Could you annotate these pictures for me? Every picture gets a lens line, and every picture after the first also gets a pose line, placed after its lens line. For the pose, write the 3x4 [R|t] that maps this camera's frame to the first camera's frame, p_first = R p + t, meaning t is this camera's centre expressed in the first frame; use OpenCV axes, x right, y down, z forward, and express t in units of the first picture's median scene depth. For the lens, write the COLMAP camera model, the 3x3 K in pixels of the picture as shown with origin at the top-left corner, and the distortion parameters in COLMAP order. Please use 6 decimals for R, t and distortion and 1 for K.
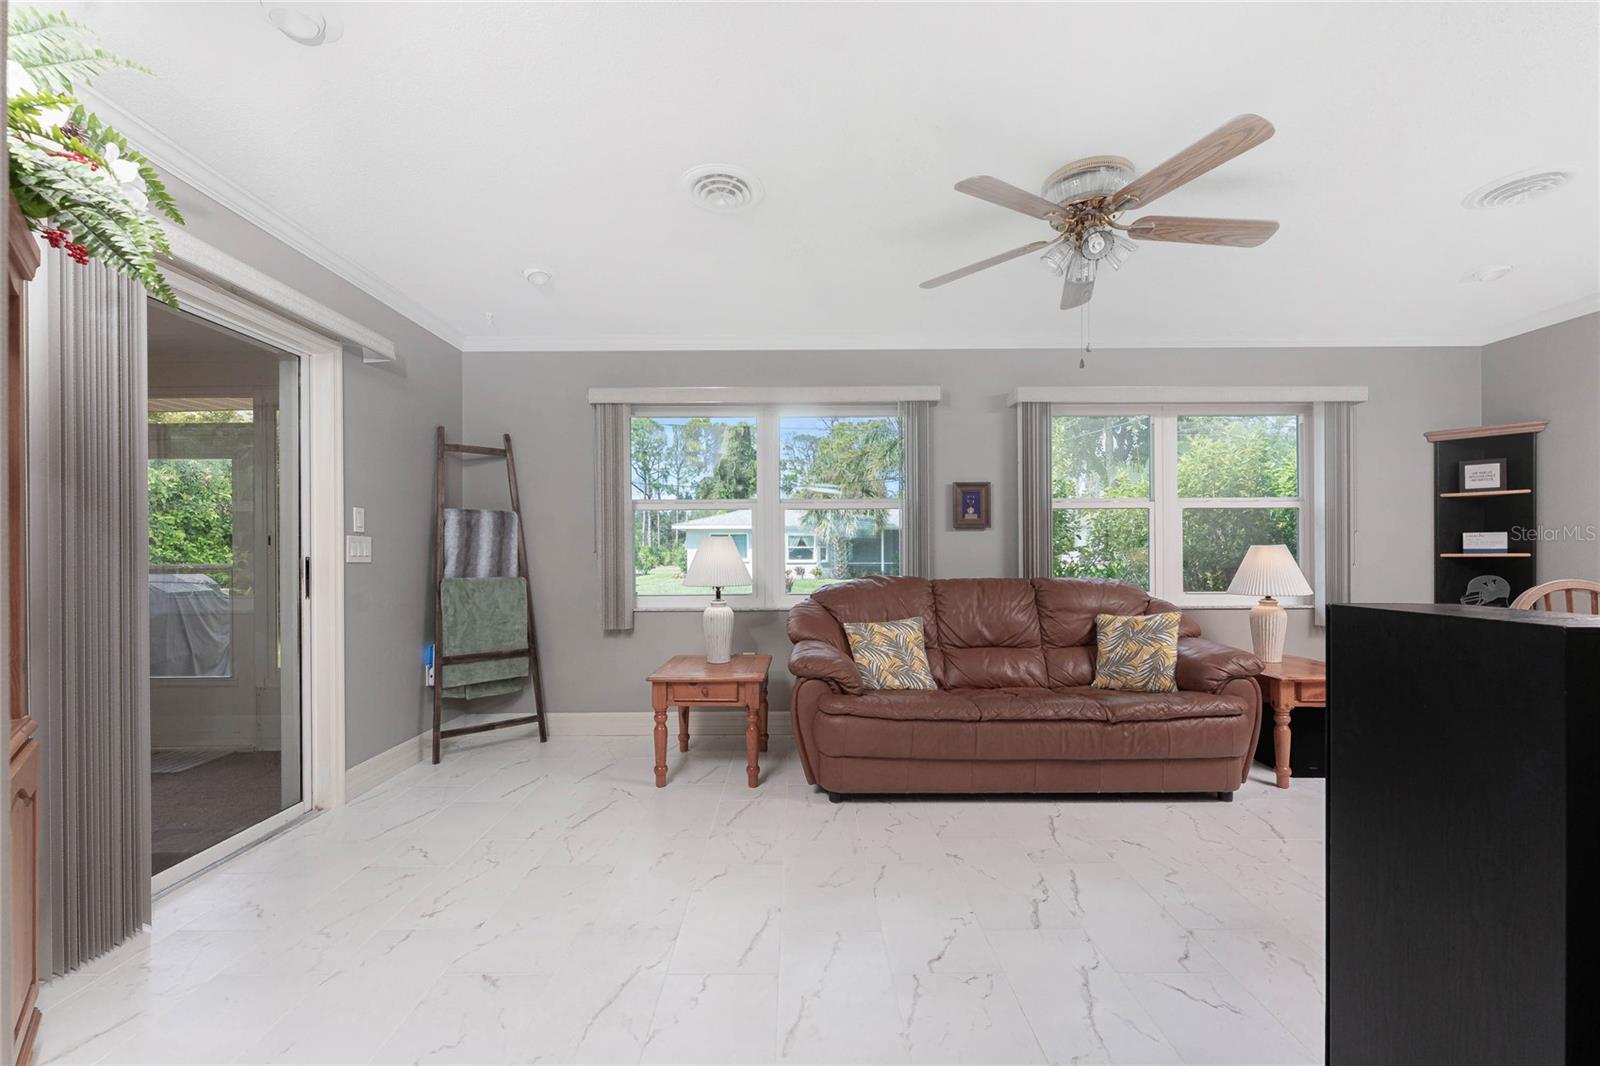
lens RADIAL K [[647.4, 0, 800.0], [0, 647.4, 533.0], [0, 0, 1]] dist [-0.000477, -0.000305]
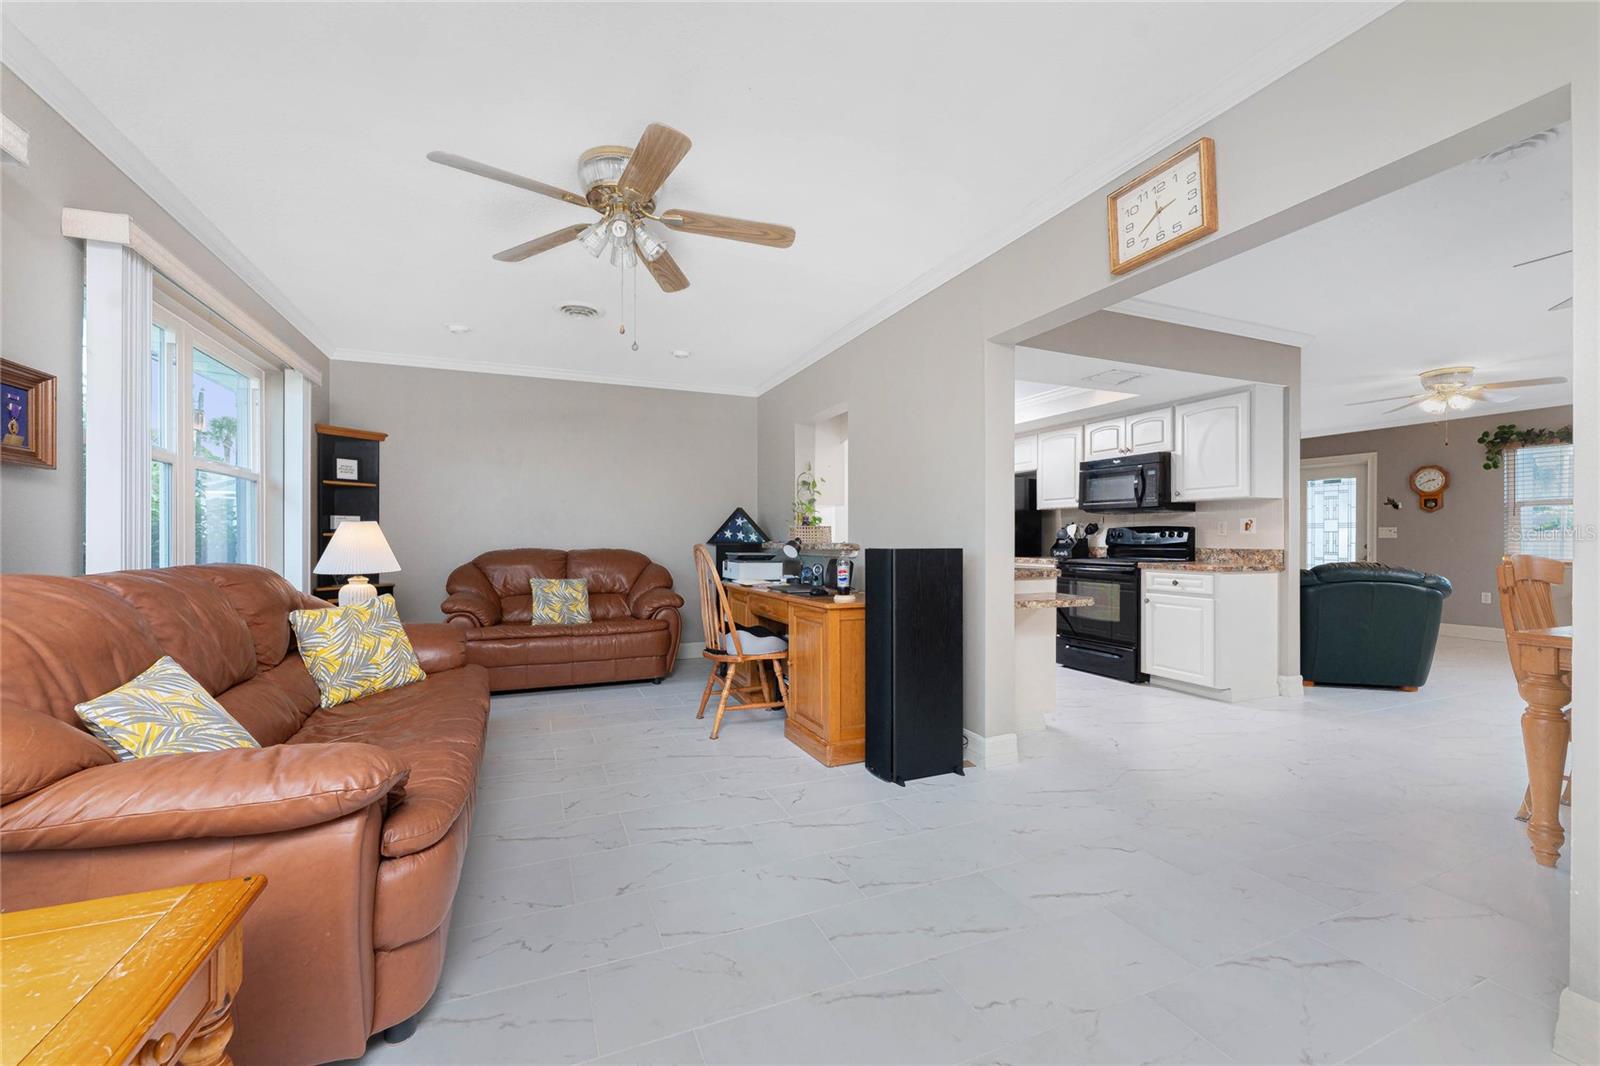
lens RADIAL K [[638.1, 0, 800.0], [0, 638.1, 533.0], [0, 0, 1]] dist [0.001662, 0.000168]
pose [[-0.384135, 0.010188, 0.923221, -0.369449], [-0.028301, 0.999339, -0.022803, 0.034836], [-0.922843, -0.034888, -0.383593, 0.678918]]
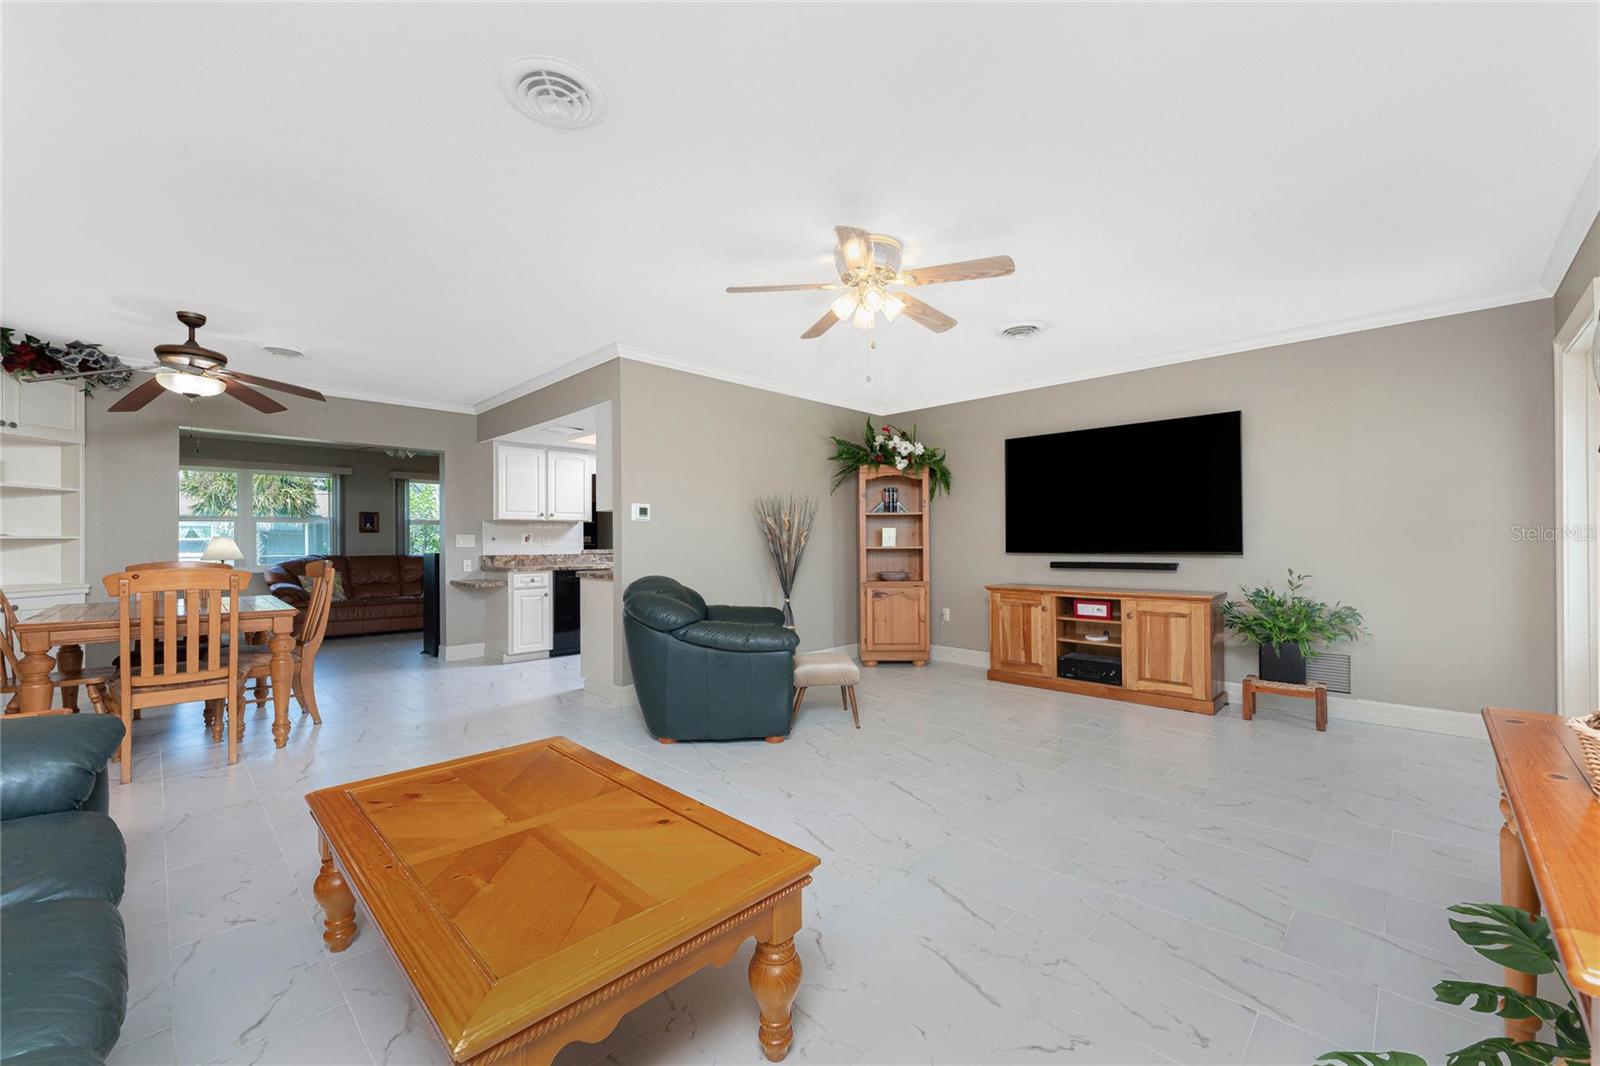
lens RADIAL K [[647.4, 0, 800.0], [0, 647.4, 533.0], [0, 0, 1]] dist [-0.000477, -0.000305]
pose [[0.707642, 0.006981, 0.706537, -0.245713], [-0.017161, 0.999826, 0.007309, -0.048661], [-0.706363, -0.017296, 0.707638, -1.568820]]
